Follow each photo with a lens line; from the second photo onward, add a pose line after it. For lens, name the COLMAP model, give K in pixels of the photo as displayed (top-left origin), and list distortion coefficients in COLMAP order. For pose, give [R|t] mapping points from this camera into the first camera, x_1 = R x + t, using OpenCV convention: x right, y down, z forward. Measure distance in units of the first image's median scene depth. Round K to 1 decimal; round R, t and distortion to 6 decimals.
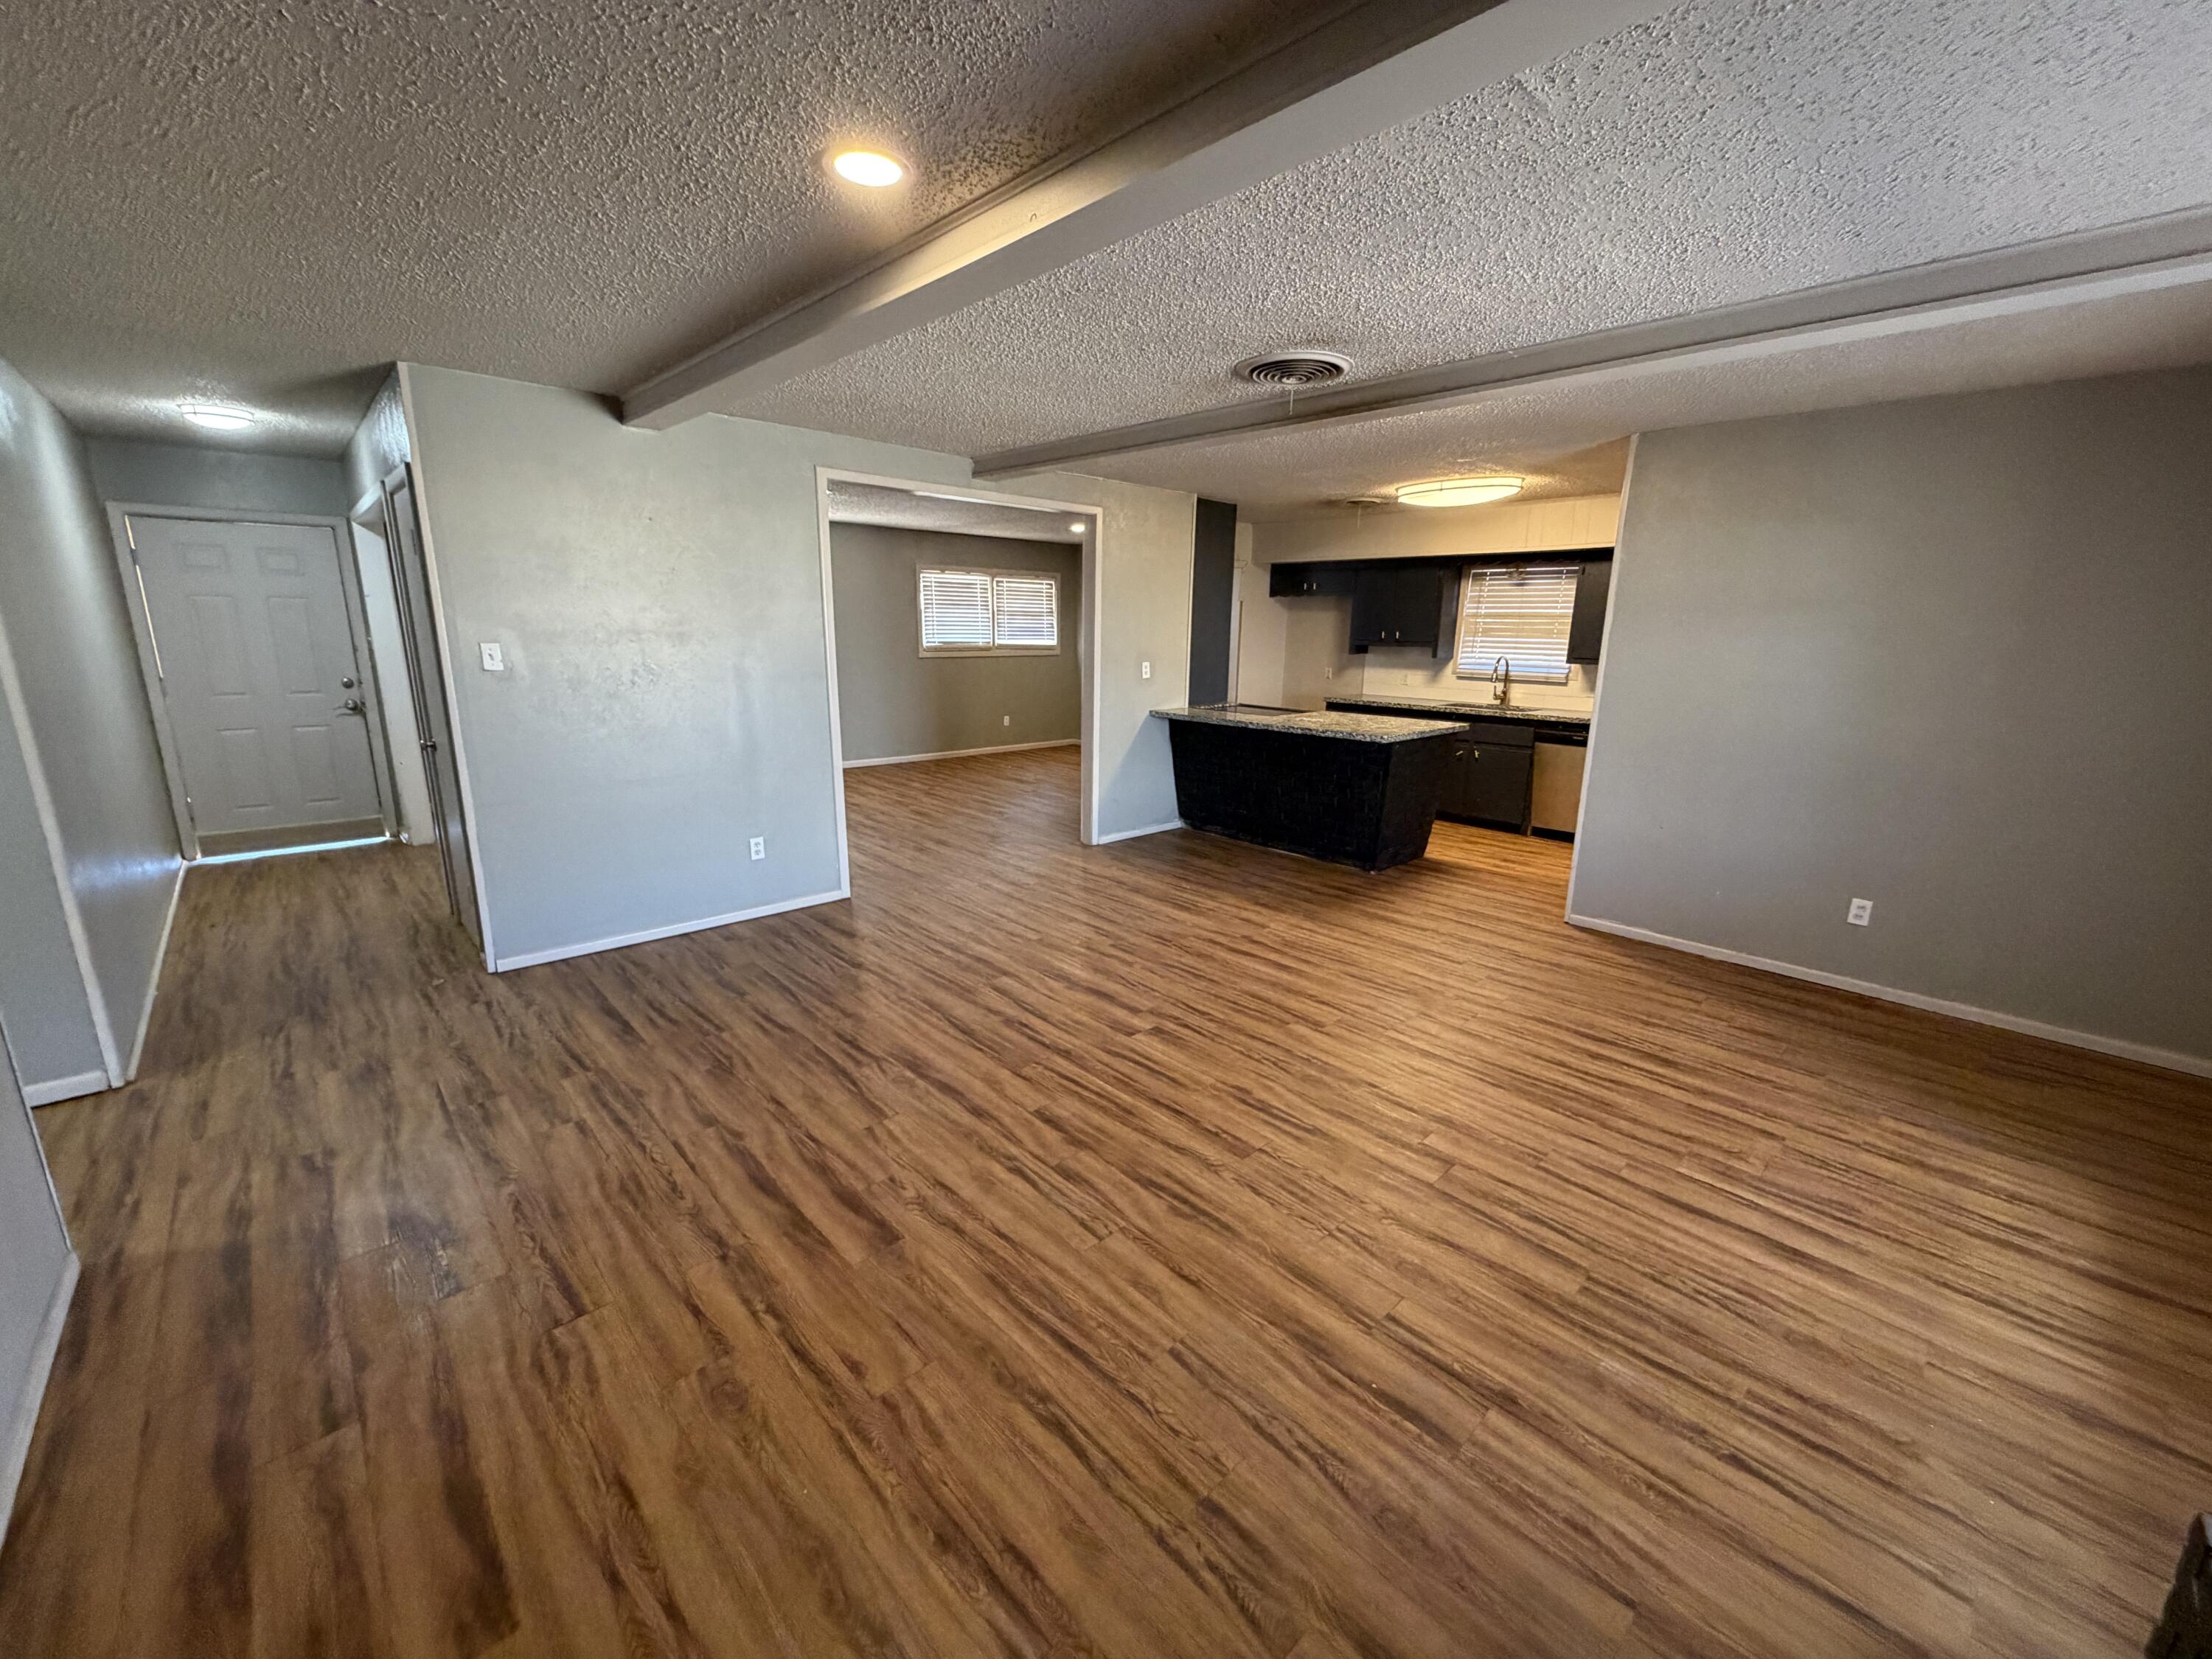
lens RADIAL K [[880.8, 0, 1098.6], [0, 880.8, 826.3], [0, 0, 1]] dist [0.001514, -0.000053]
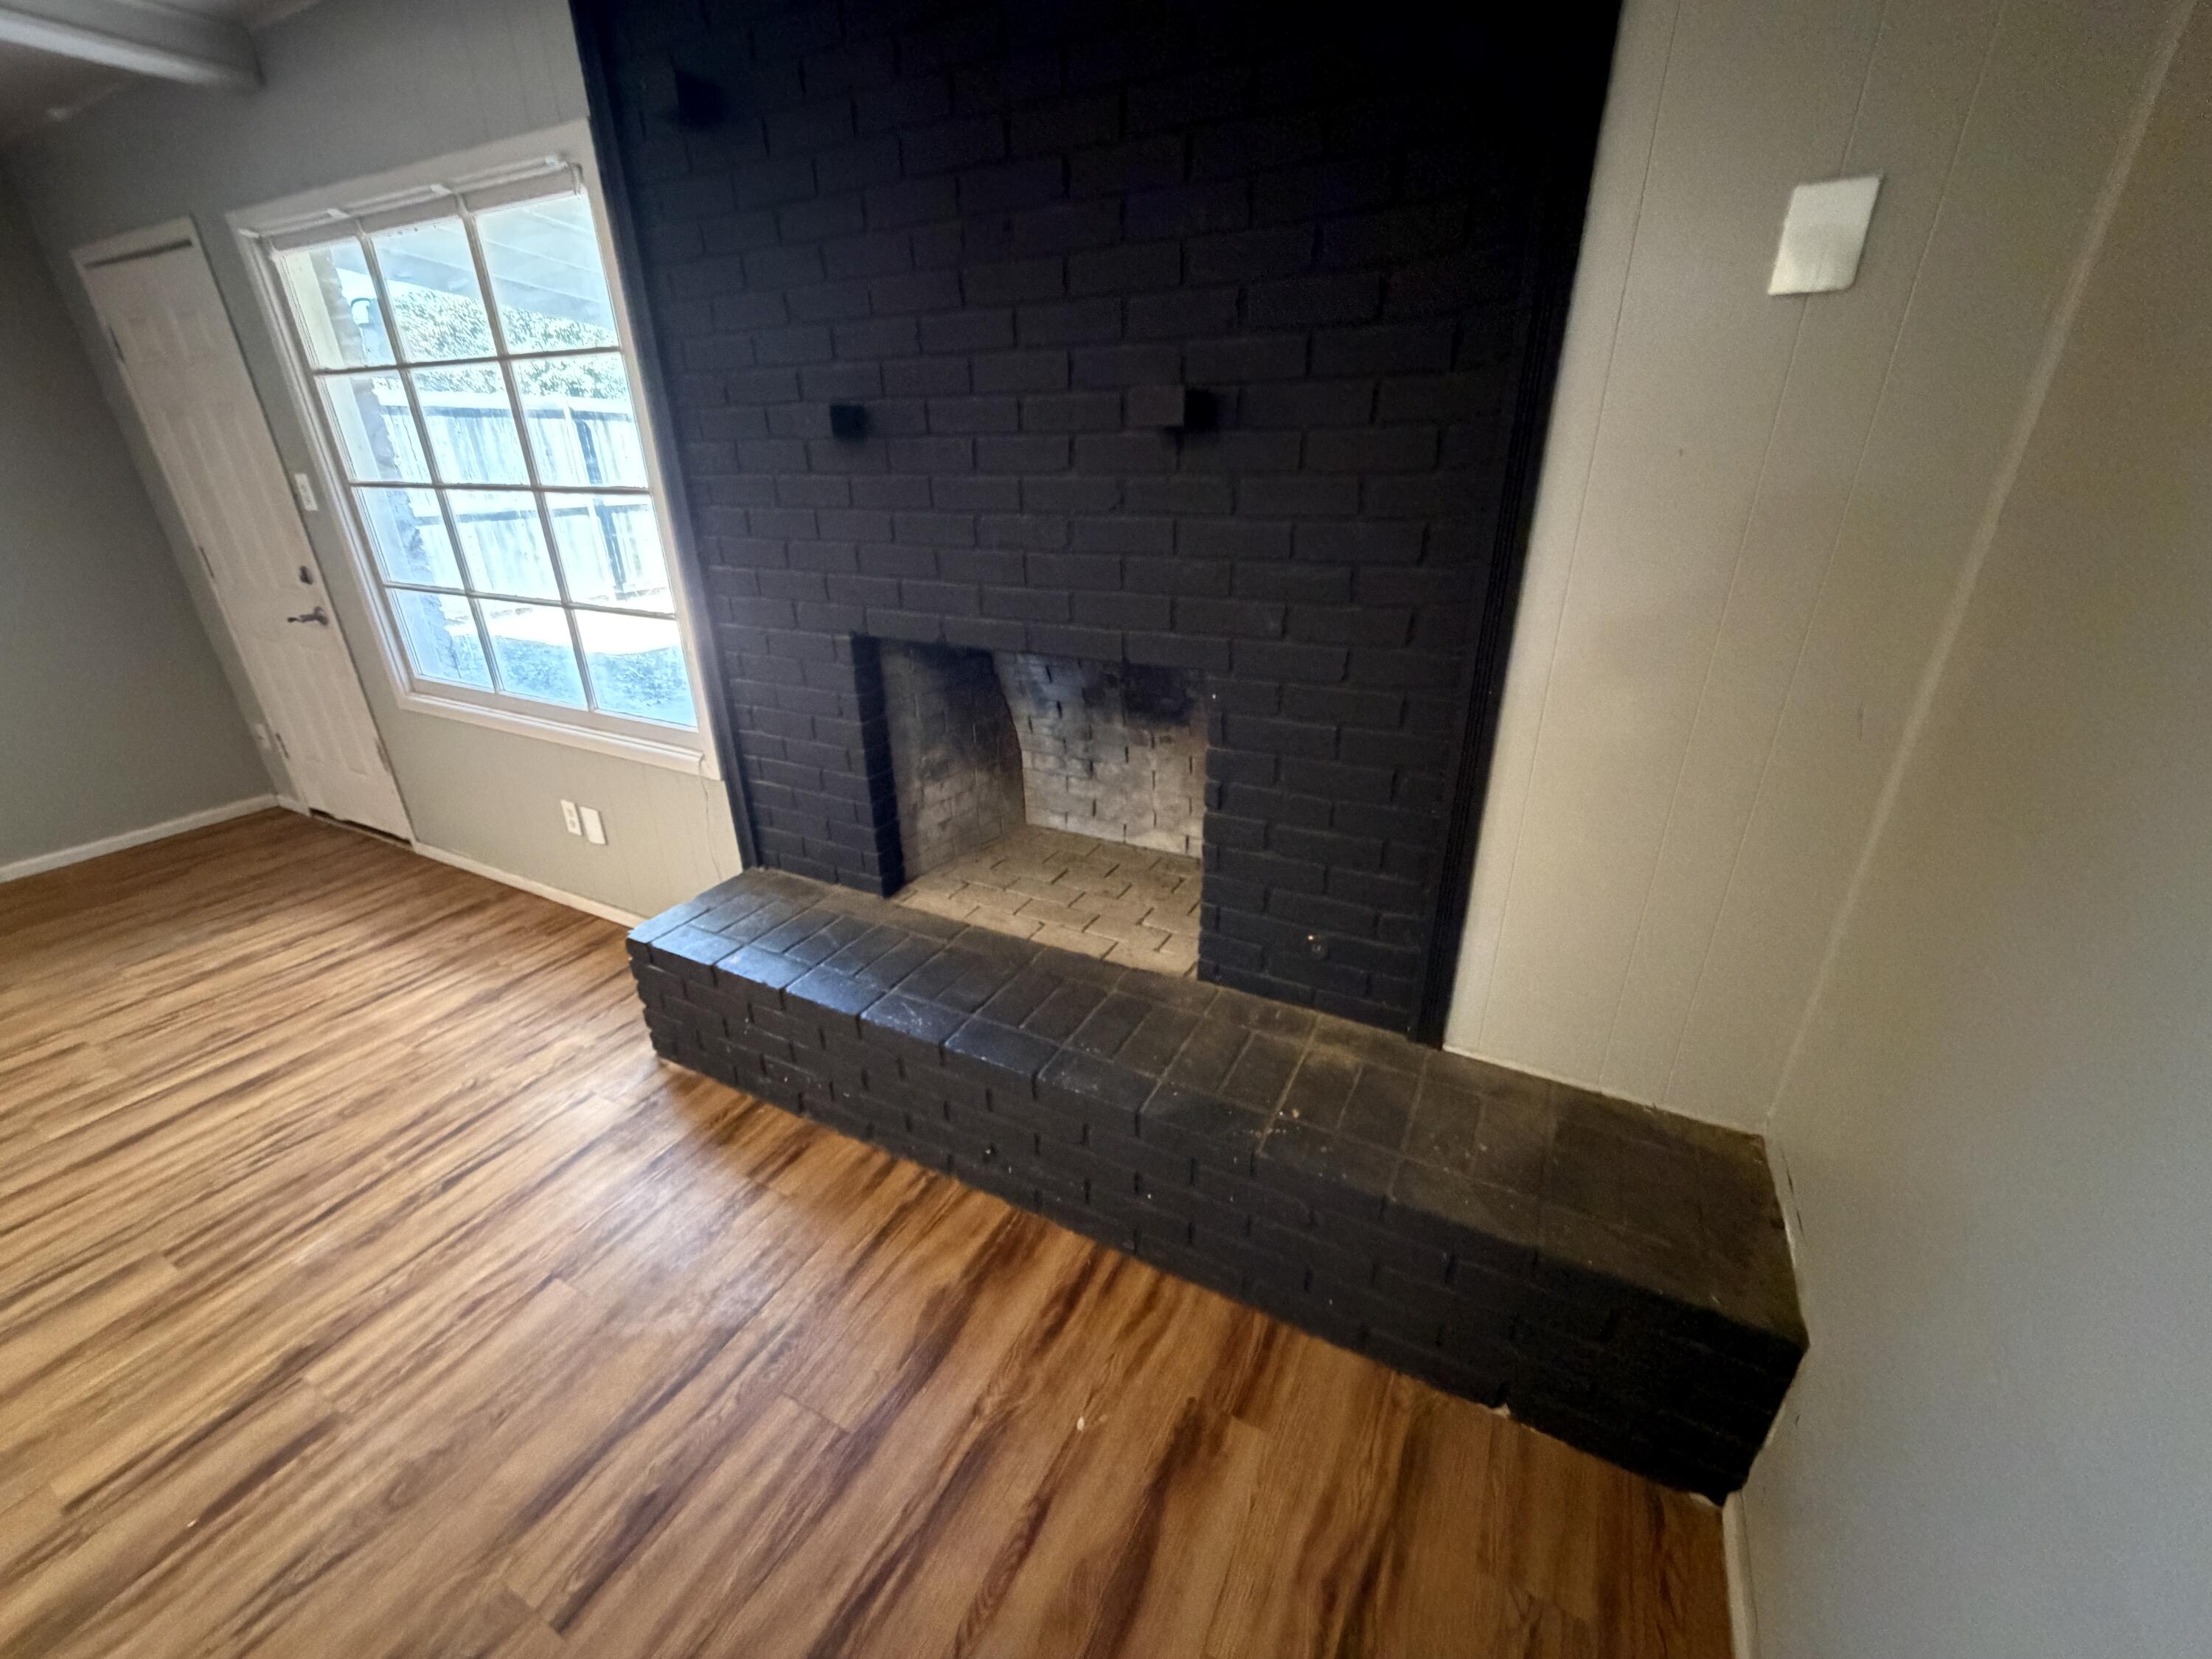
lens RADIAL K [[880.8, 0, 1104.4], [0, 880.8, 819.8], [0, 0, 1]] dist [0.001514, -0.000053]
pose [[-0.334948, -0.380692, 0.861907, -0.241301], [0.222338, 0.856981, 0.464919, -0.015633], [-0.915628, 0.347359, -0.202402, 0.195181]]
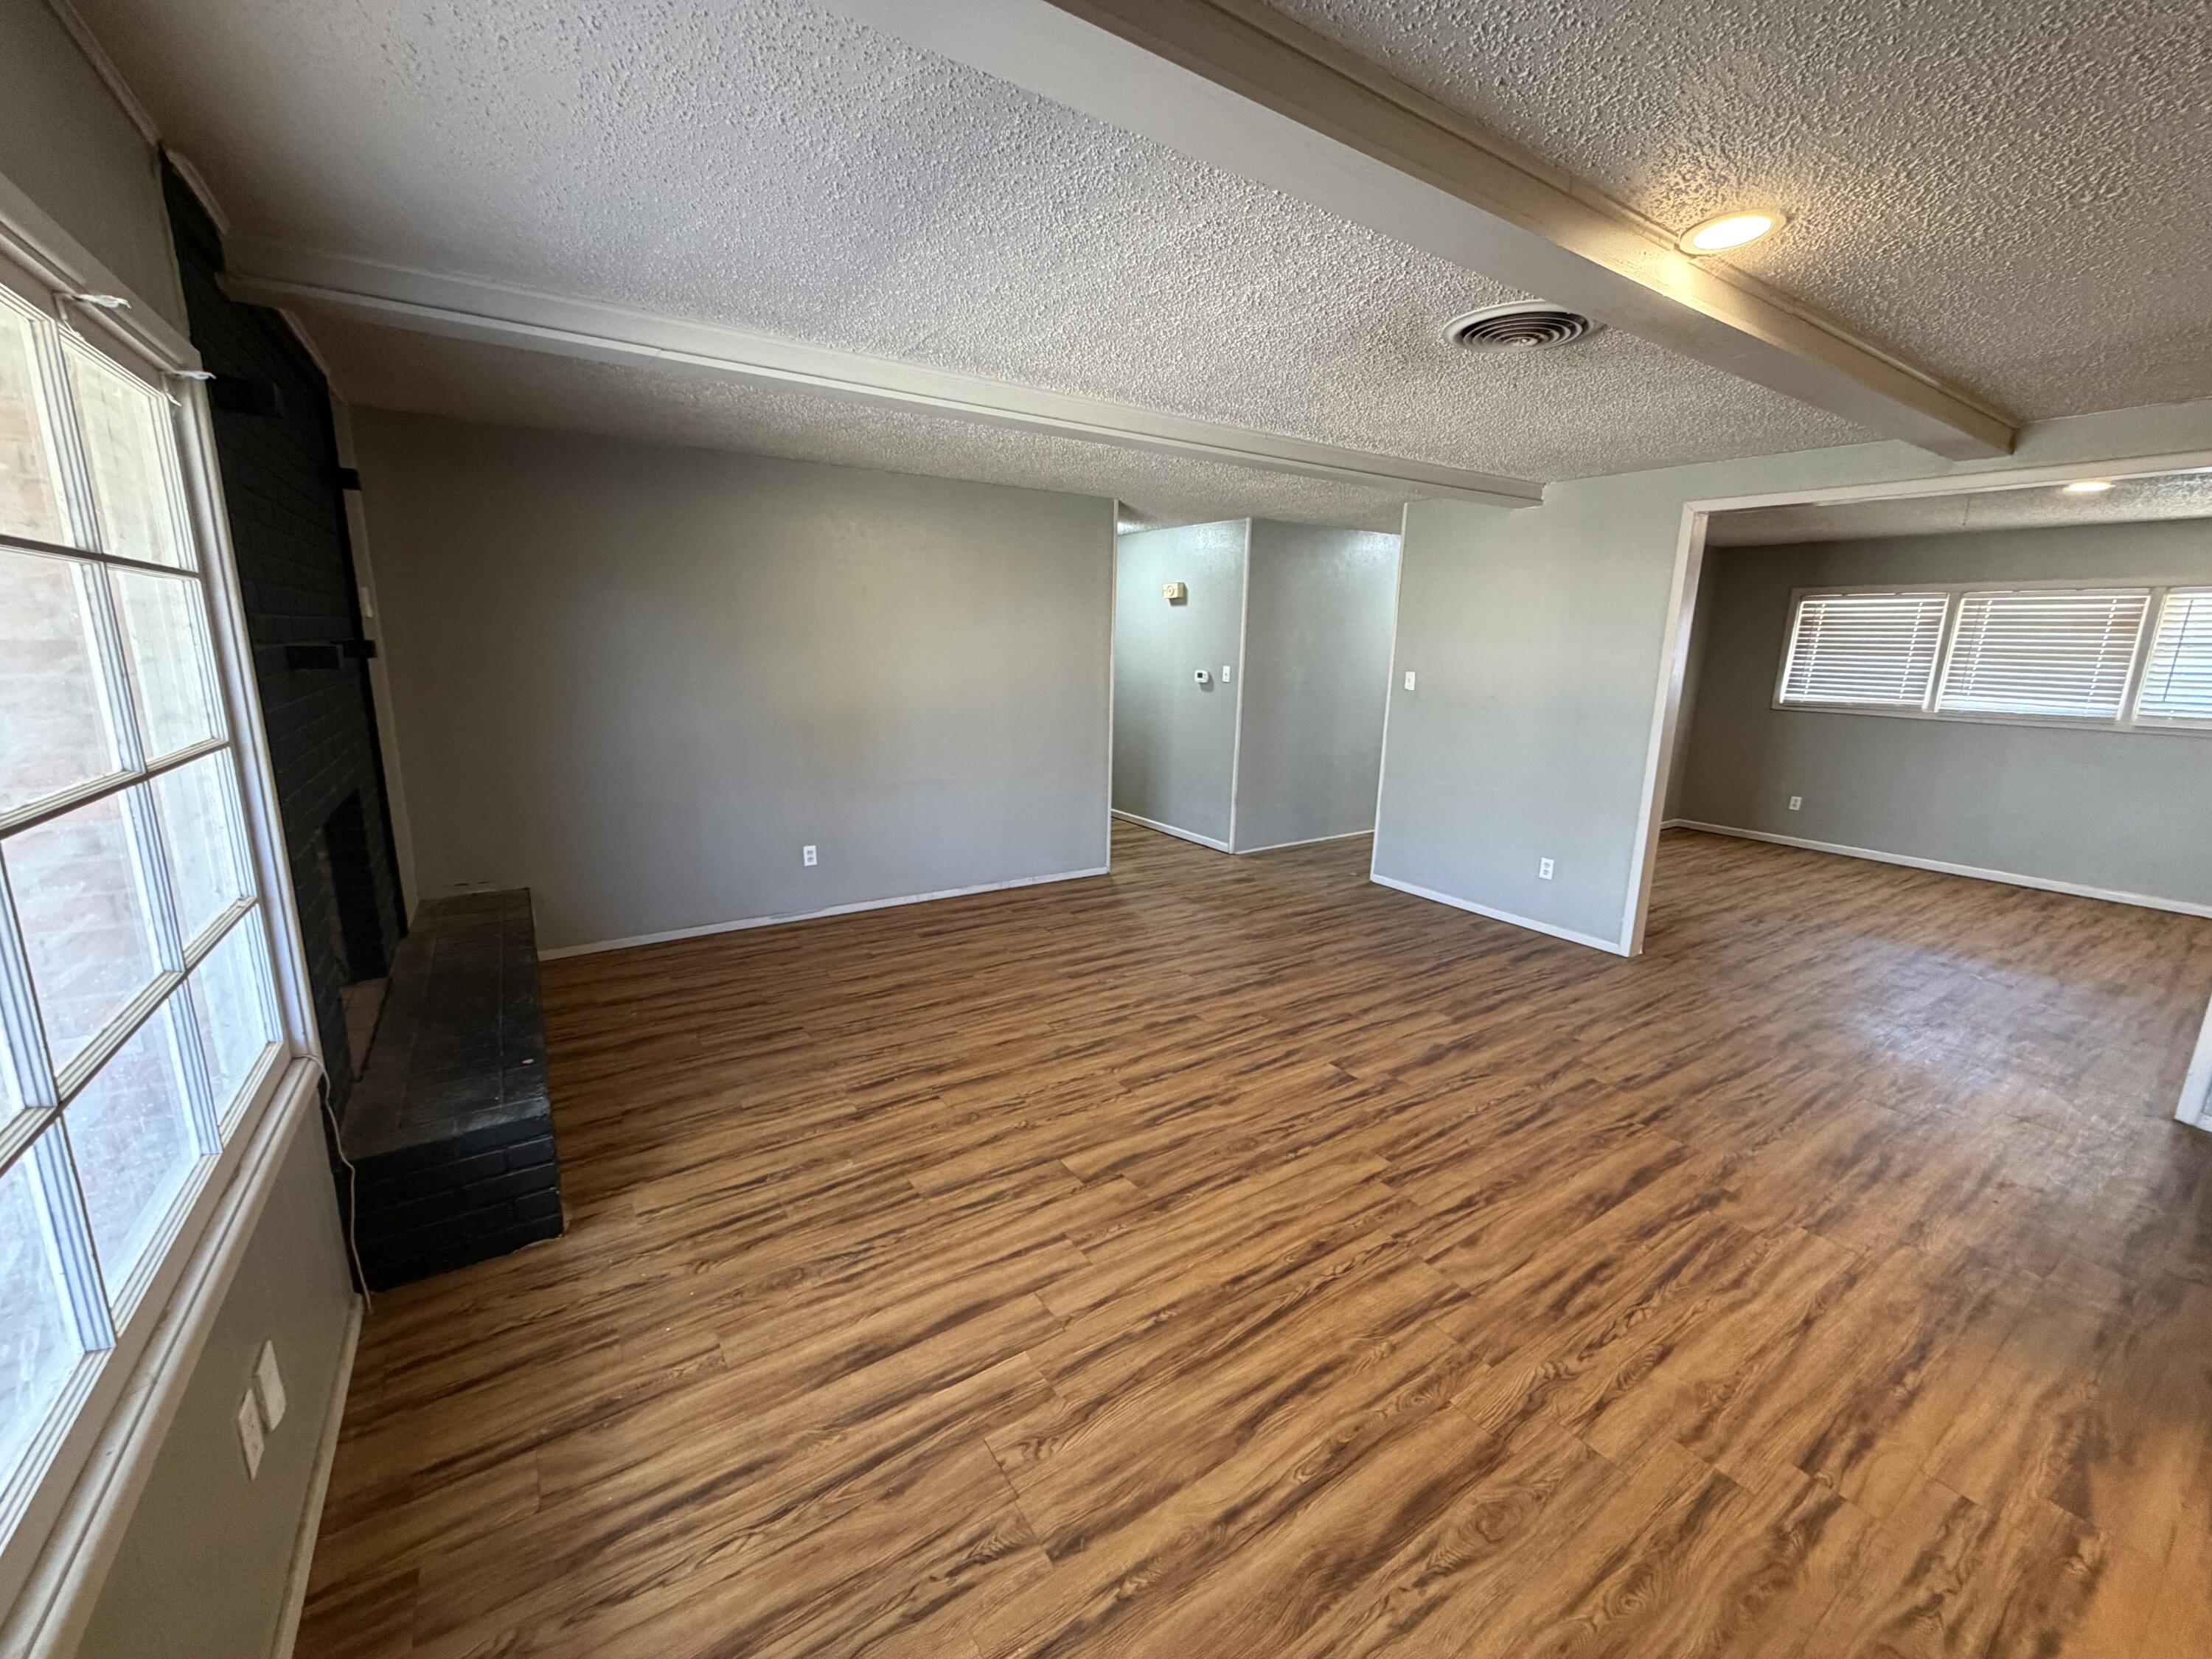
lens RADIAL K [[880.8, 0, 1103.8], [0, 880.8, 822.5], [0, 0, 1]] dist [0.001514, -0.000053]
pose [[-0.161303, 0.185231, -0.969366, 1.328366], [-0.249421, 0.942691, 0.221638, -0.238396], [0.954867, 0.277531, -0.105858, 1.036016]]
